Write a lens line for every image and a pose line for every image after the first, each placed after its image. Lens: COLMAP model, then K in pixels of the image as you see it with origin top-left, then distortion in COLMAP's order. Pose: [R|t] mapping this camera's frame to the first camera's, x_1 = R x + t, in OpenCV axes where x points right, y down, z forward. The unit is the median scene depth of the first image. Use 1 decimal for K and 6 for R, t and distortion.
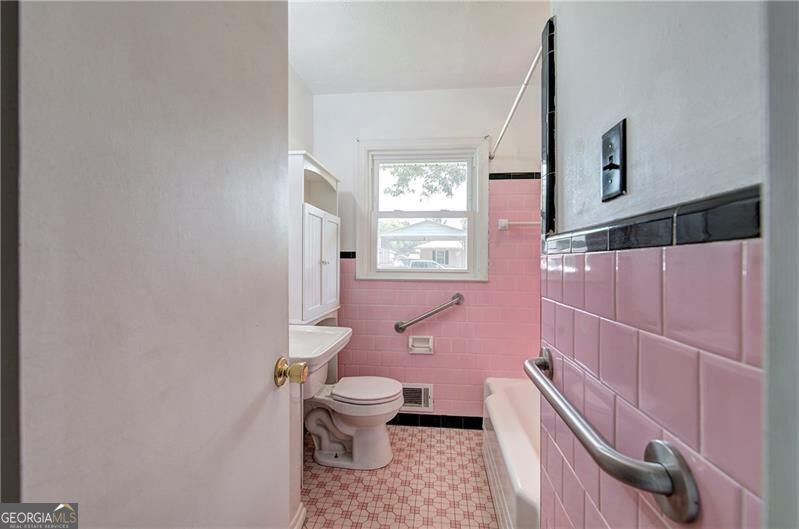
lens RADIAL K [[338.9, 0, 403.4], [0, 338.9, 262.9], [0, 0, 1]] dist [-0.004258, 0.000663]
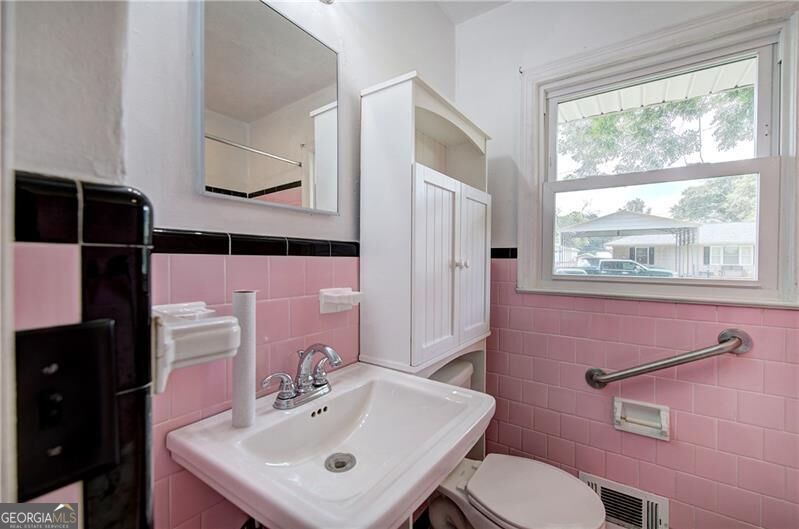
lens RADIAL K [[338.9, 0, 403.4], [0, 338.9, 262.9], [0, 0, 1]] dist [-0.004258, 0.000663]
pose [[0.877822, 0.004435, -0.478966, -0.023262], [-0.003383, 0.999990, 0.003059, -0.005806], [0.478974, -0.001064, 0.877828, 0.345241]]
